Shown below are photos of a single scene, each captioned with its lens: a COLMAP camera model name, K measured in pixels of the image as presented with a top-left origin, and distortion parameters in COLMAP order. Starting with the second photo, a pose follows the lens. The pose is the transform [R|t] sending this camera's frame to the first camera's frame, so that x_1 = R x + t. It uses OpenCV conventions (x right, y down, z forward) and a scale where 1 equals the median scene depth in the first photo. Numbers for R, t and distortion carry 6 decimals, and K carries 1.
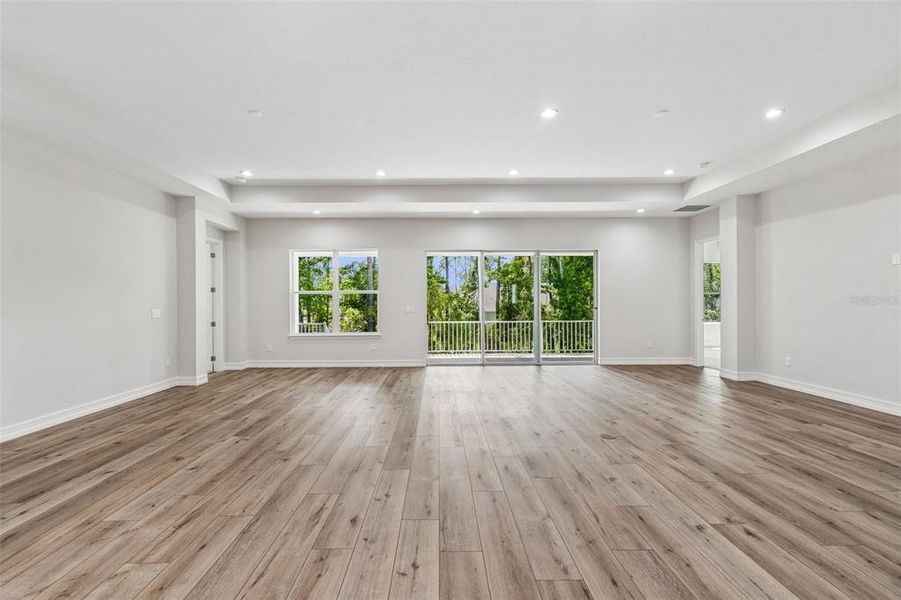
lens RADIAL K [[399.0, 0, 436.7], [0, 399.0, 304.1], [0, 0, 1]] dist [0.002212, 0.000454]
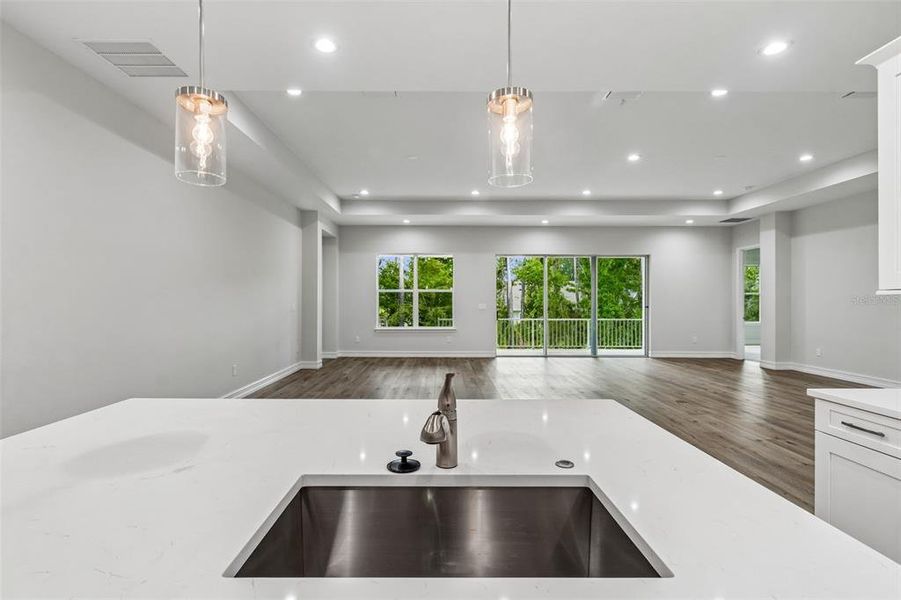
lens RADIAL K [[419.4, 0, 447.6], [0, 419.4, 298.8], [0, 0, 1]] dist [0.000971, -0.000959]
pose [[0.999917, 0.007655, -0.010327, -0.172934], [-0.007744, 0.999933, -0.008607, 0.002297], [0.010261, 0.008686, 0.999910, -0.210766]]
